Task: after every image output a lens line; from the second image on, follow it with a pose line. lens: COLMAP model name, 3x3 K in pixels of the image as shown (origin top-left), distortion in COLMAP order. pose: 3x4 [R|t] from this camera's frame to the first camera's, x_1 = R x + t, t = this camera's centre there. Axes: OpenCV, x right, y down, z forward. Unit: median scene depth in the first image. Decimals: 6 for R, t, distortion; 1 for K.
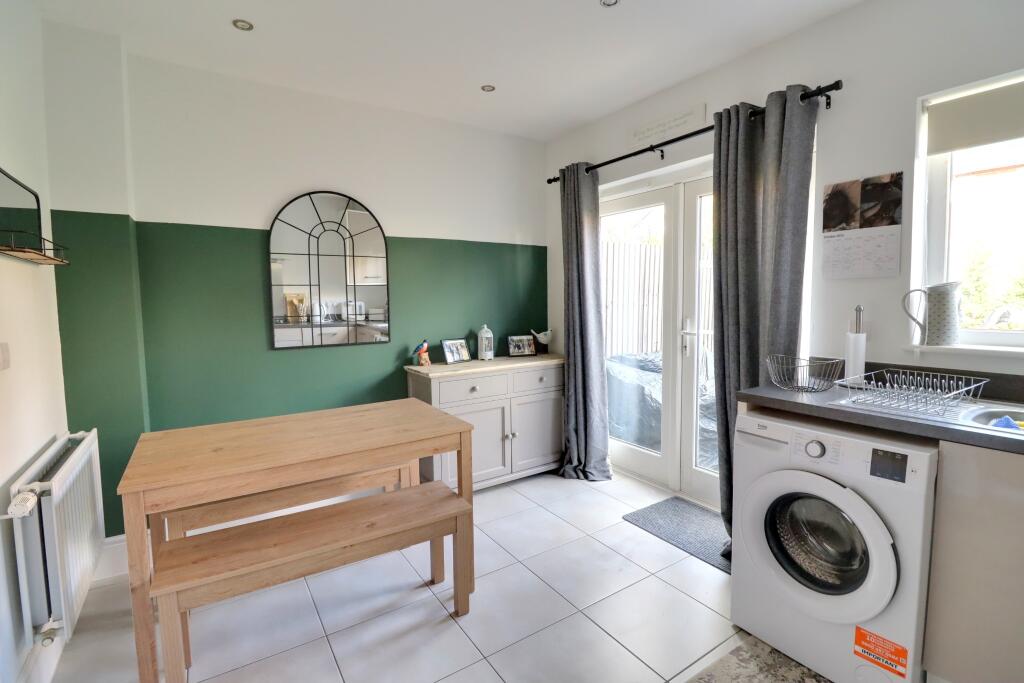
lens RADIAL K [[492.6, 0, 534.0], [0, 492.6, 337.8], [0, 0, 1]] dist [0.001256, -0.003888]
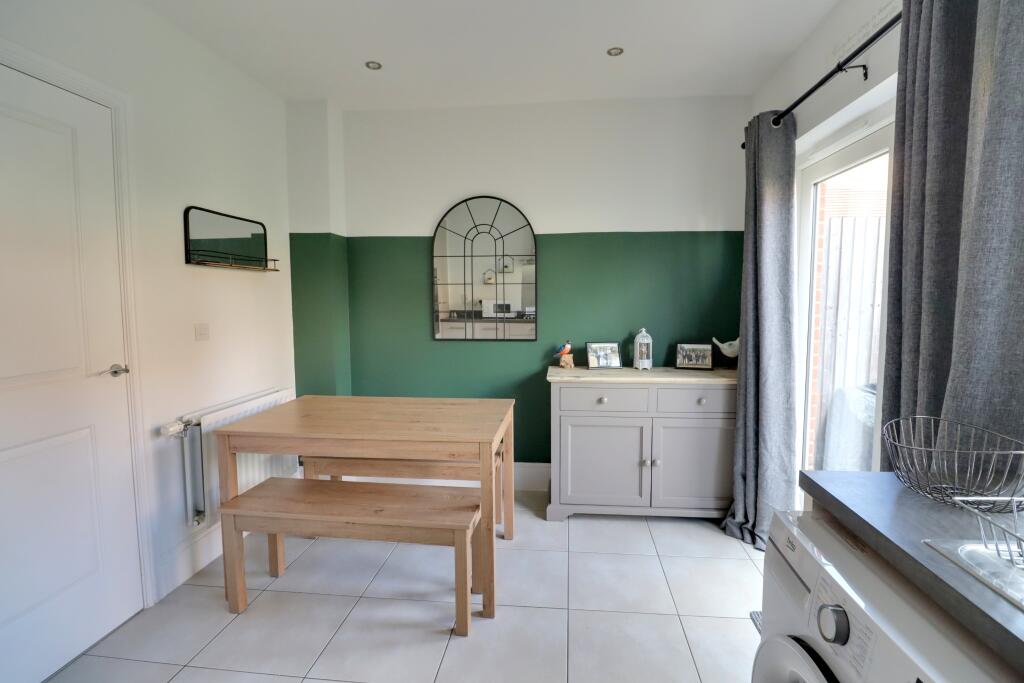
lens RADIAL K [[492.6, 0, 513.6], [0, 492.6, 338.9], [0, 0, 1]] dist [0.001256, -0.003888]
pose [[0.755150, 0.067193, -0.652100, 0.315837], [-0.061424, 0.997609, 0.031663, -0.023240], [0.652668, 0.016144, 0.757472, 0.215578]]
